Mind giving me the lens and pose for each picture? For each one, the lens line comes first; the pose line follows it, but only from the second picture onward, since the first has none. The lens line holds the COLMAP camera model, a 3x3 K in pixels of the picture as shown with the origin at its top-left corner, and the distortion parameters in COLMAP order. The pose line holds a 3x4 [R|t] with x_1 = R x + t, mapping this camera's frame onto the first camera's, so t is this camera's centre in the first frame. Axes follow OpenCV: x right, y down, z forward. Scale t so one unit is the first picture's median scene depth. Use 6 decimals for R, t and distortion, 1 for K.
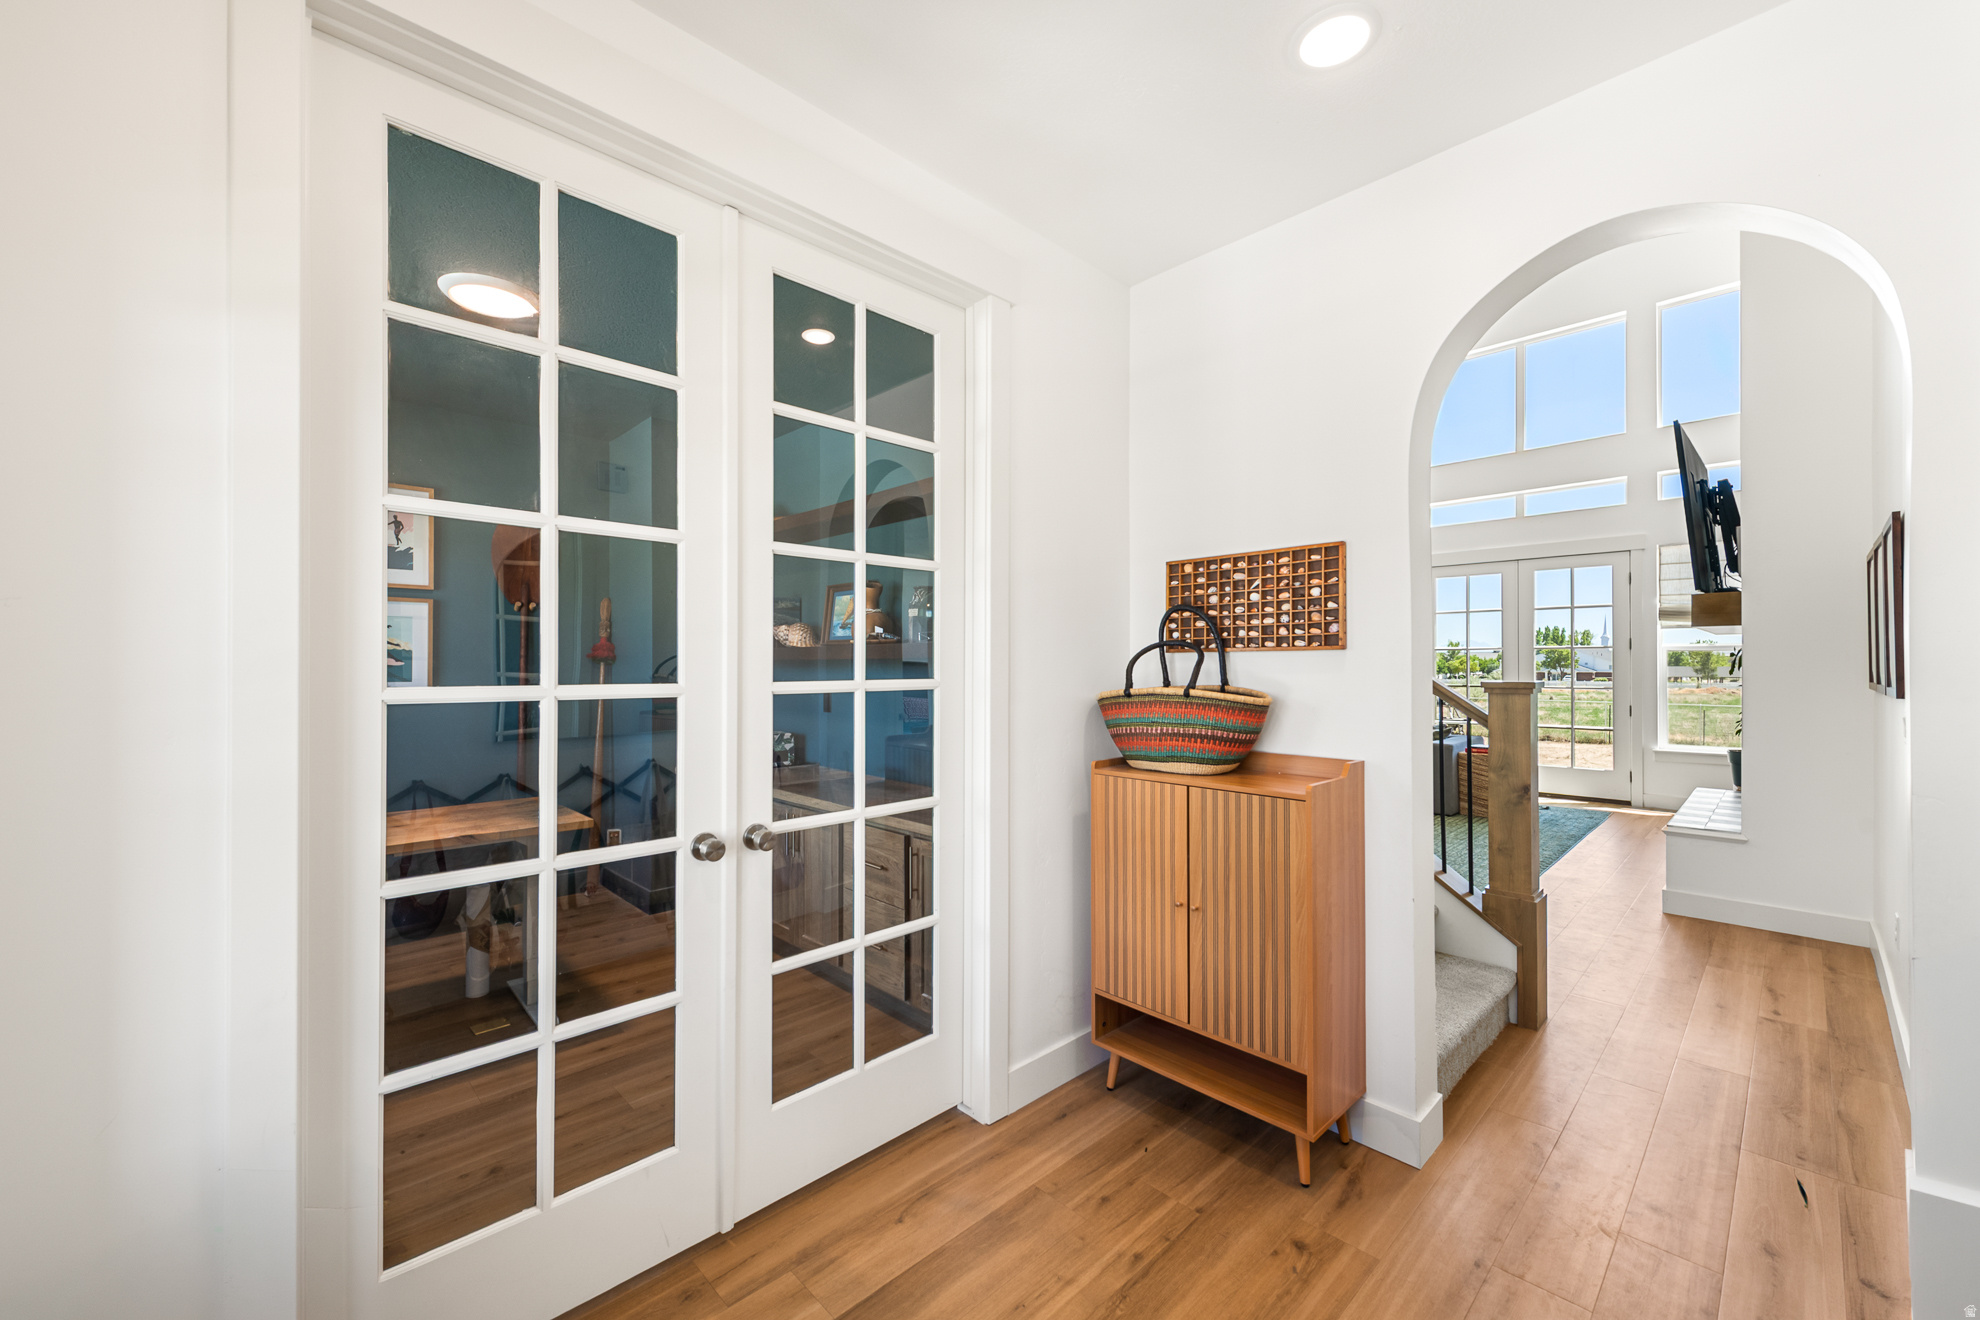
lens RADIAL K [[778.8, 0, 977.7], [0, 778.8, 657.9], [0, 0, 1]] dist [0.003235, -0.000257]
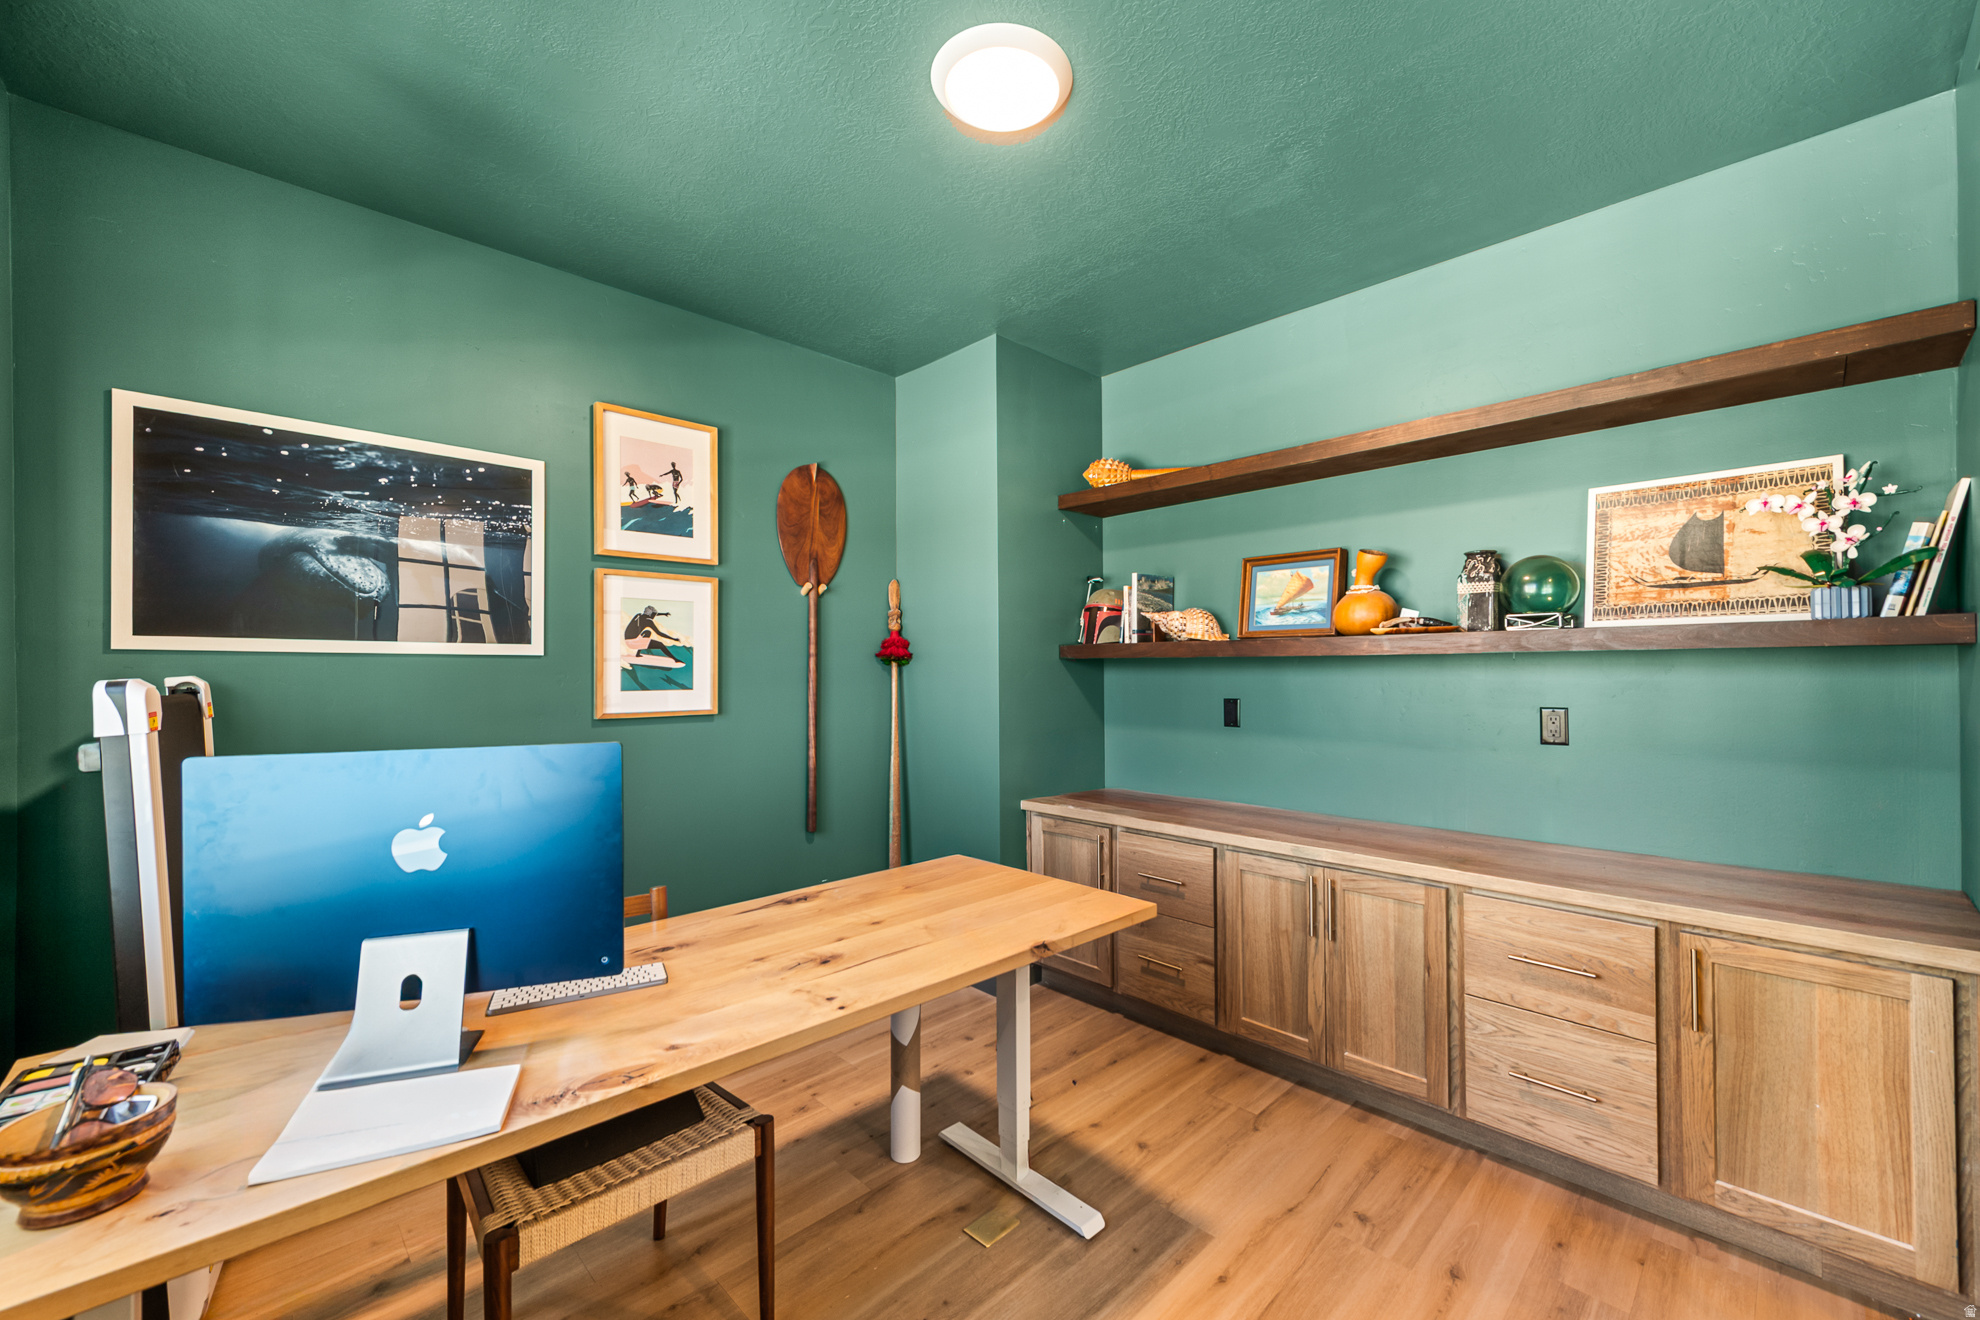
lens RADIAL K [[778.8, 0, 1002.1], [0, 778.8, 665.3], [0, 0, 1]] dist [0.003235, -0.000257]
pose [[0.999811, -0.005540, 0.018616, -0.447364], [0.005336, 0.999925, 0.011019, 0.000731], [-0.018675, -0.010917, 0.999766, 0.259511]]
